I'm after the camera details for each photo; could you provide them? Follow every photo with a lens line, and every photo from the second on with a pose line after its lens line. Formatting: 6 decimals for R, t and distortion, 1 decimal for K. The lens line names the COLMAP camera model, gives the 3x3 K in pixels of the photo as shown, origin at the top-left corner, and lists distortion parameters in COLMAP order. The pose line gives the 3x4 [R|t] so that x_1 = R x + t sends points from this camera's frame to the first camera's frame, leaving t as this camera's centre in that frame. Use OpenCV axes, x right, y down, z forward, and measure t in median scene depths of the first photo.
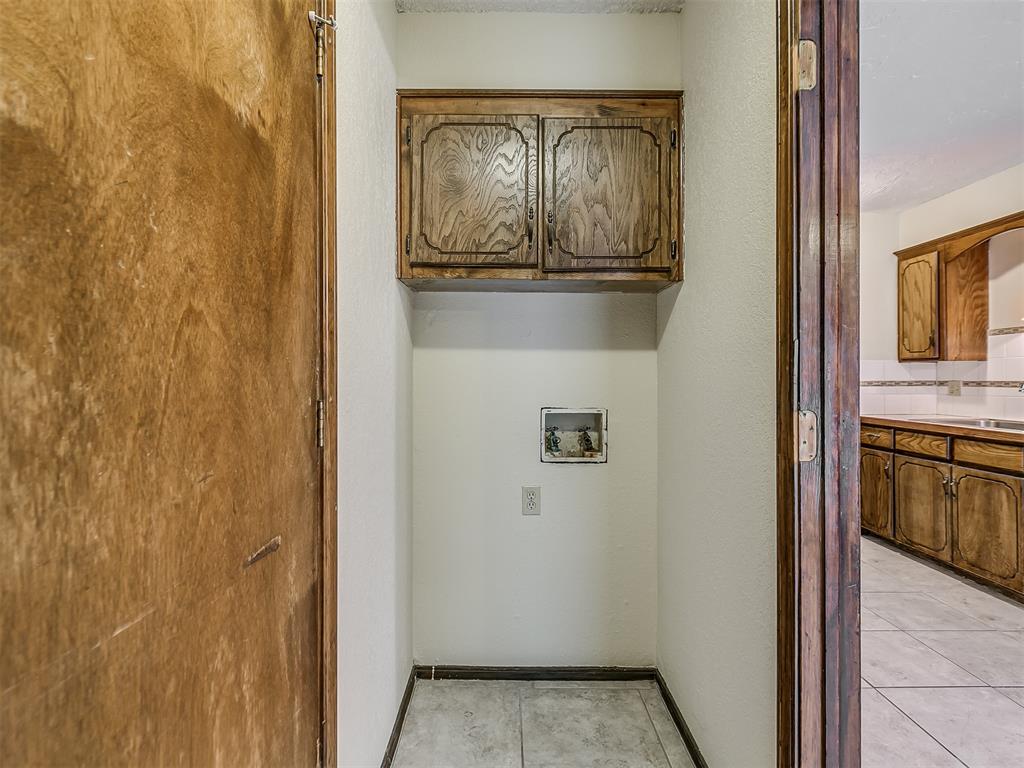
lens RADIAL K [[519.0, 0, 507.9], [0, 519.0, 375.9], [0, 0, 1]] dist [0.001241, -0.002709]
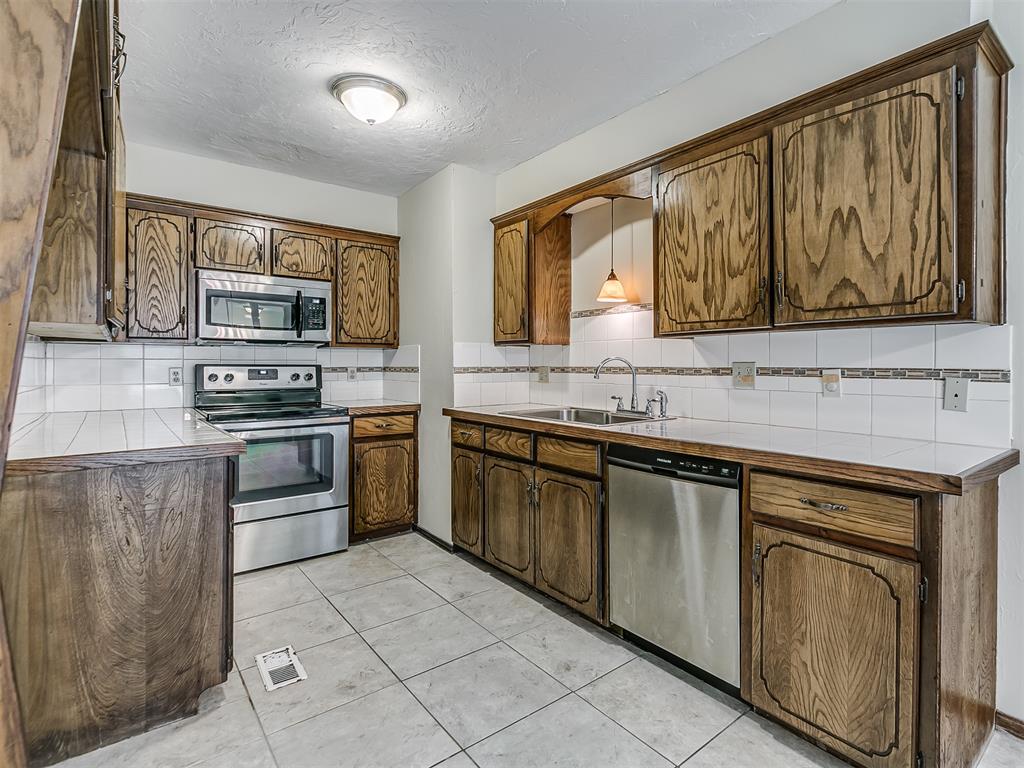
lens RADIAL K [[519.0, 0, 515.6], [0, 519.0, 377.9], [0, 0, 1]] dist [0.001241, -0.002709]
pose [[0.808217, -0.016358, 0.588658, 0.299120], [-0.001104, 0.999570, 0.029293, 0.002907], [-0.588884, -0.024325, 0.807852, 0.304644]]
